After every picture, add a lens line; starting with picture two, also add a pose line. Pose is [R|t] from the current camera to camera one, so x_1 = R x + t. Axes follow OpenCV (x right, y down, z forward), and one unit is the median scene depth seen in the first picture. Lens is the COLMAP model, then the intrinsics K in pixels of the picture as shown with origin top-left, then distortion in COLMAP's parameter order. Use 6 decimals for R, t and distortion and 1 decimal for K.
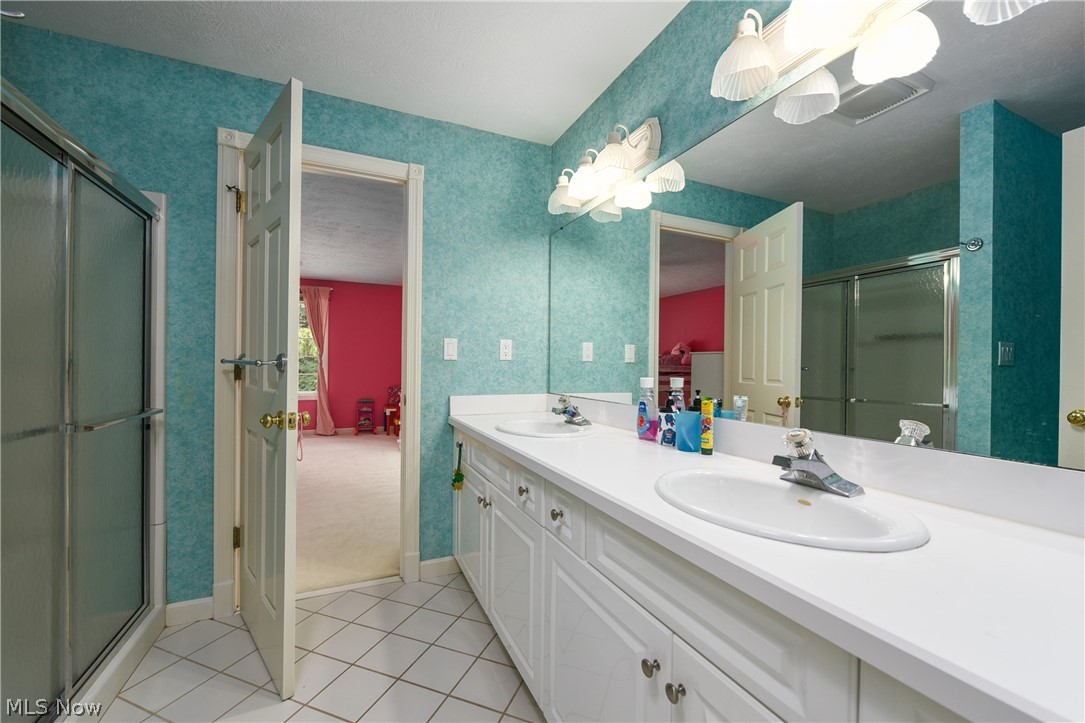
lens RADIAL K [[429.3, 0, 537.6], [0, 429.3, 365.7], [0, 0, 1]] dist [0.000172, 0.000002]
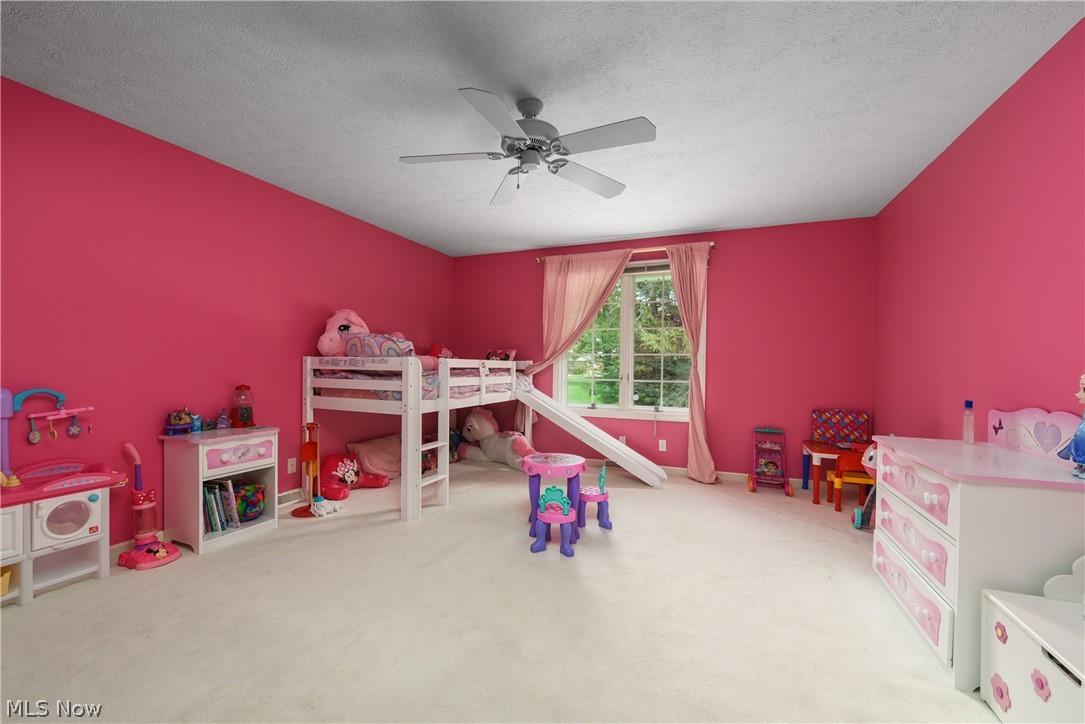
lens RADIAL K [[429.3, 0, 542.0], [0, 429.3, 372.6], [0, 0, 1]] dist [0.000172, 0.000002]
pose [[0.687676, 0.009001, -0.725962, -0.199275], [-0.002305, 0.999945, 0.010215, -0.000862], [0.726014, -0.005352, 0.687659, 0.399222]]
